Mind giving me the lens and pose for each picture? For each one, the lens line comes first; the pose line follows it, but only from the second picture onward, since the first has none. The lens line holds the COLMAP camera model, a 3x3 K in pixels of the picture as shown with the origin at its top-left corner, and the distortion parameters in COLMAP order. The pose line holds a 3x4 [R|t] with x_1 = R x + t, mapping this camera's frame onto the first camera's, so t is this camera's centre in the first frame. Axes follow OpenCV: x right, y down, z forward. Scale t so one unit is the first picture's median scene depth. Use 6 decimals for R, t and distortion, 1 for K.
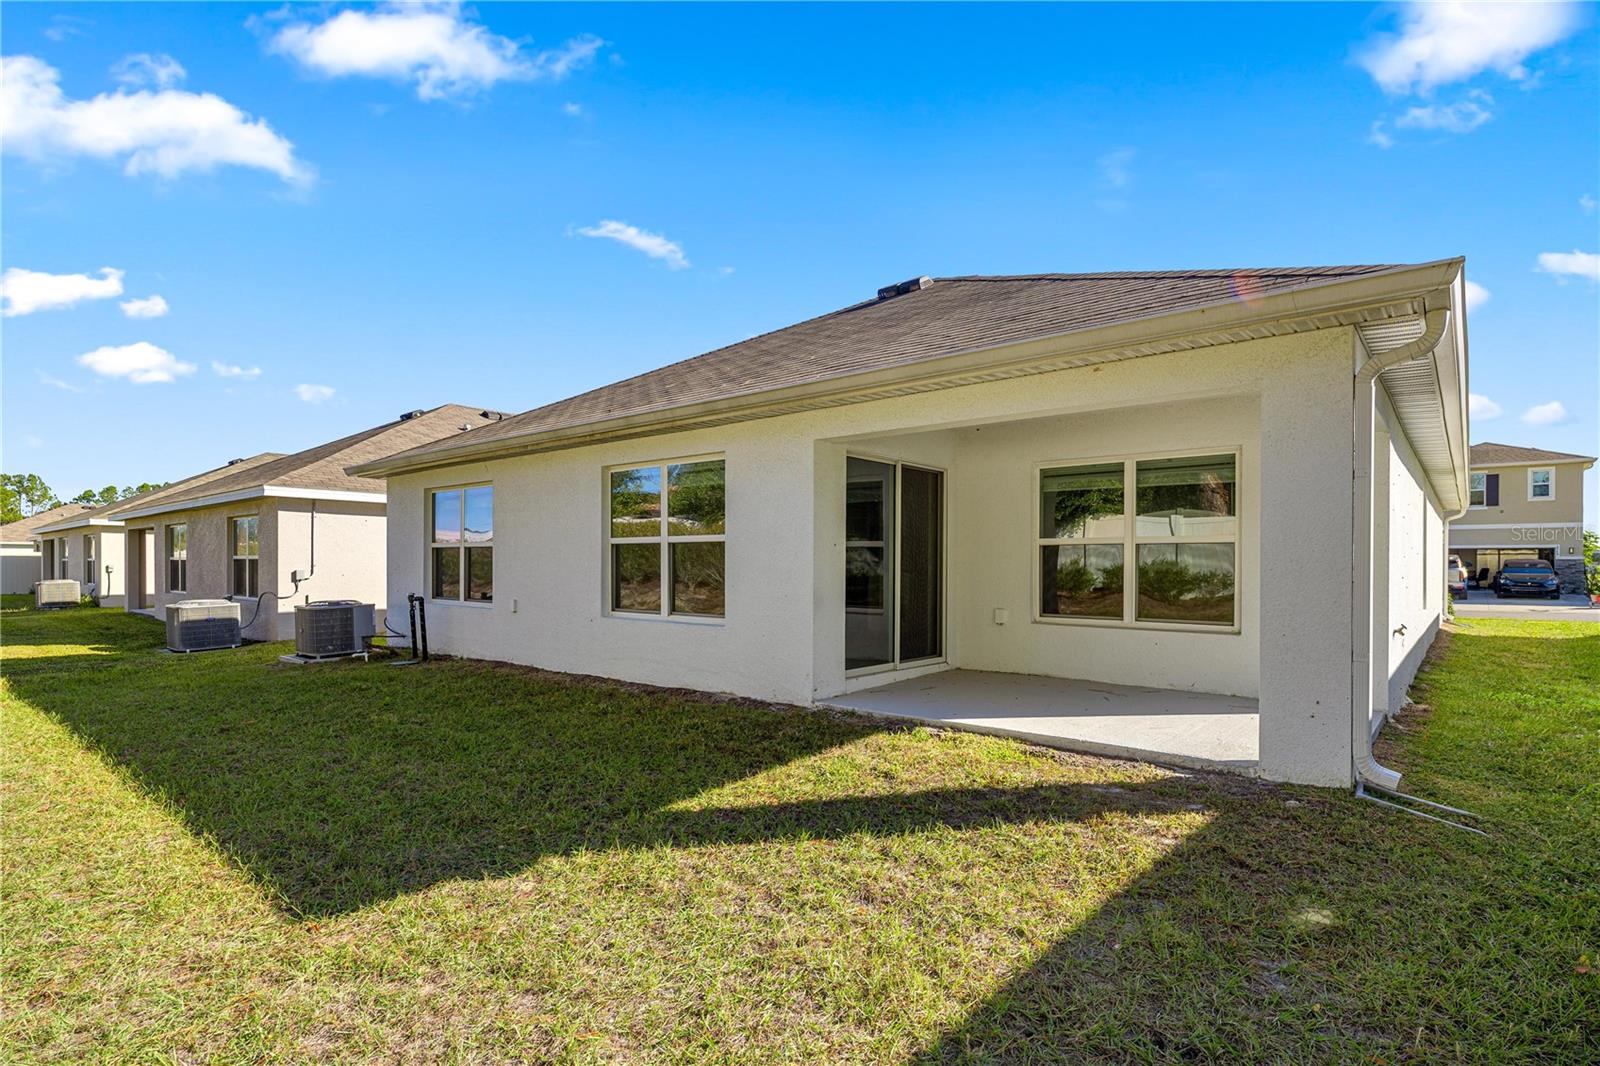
lens RADIAL K [[777.9, 0, 797.6], [0, 777.9, 566.4], [0, 0, 1]] dist [0.001683, 0.000076]
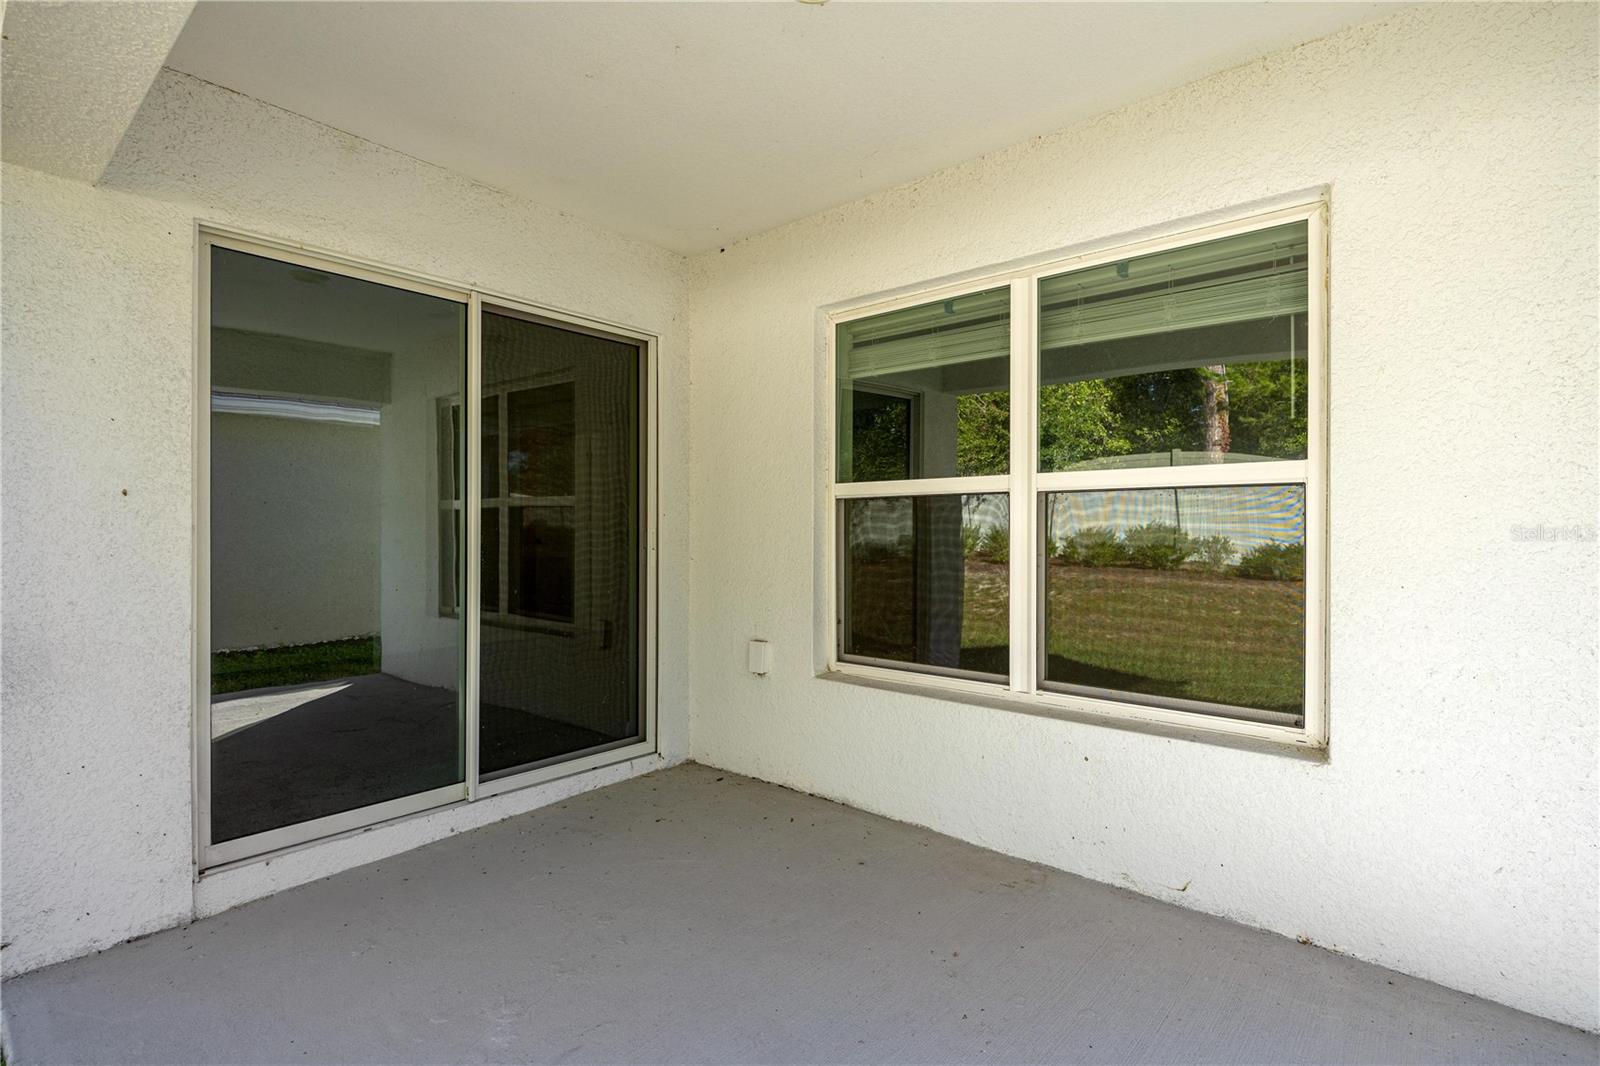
lens RADIAL K [[777.9, 0, 800.1], [0, 777.9, 528.0], [0, 0, 1]] dist [0.001683, 0.000076]
pose [[0.999992, -0.003078, 0.002724, 0.290025], [0.003085, 0.999991, -0.002802, -0.009323], [-0.002715, 0.002810, 0.999992, 0.563495]]
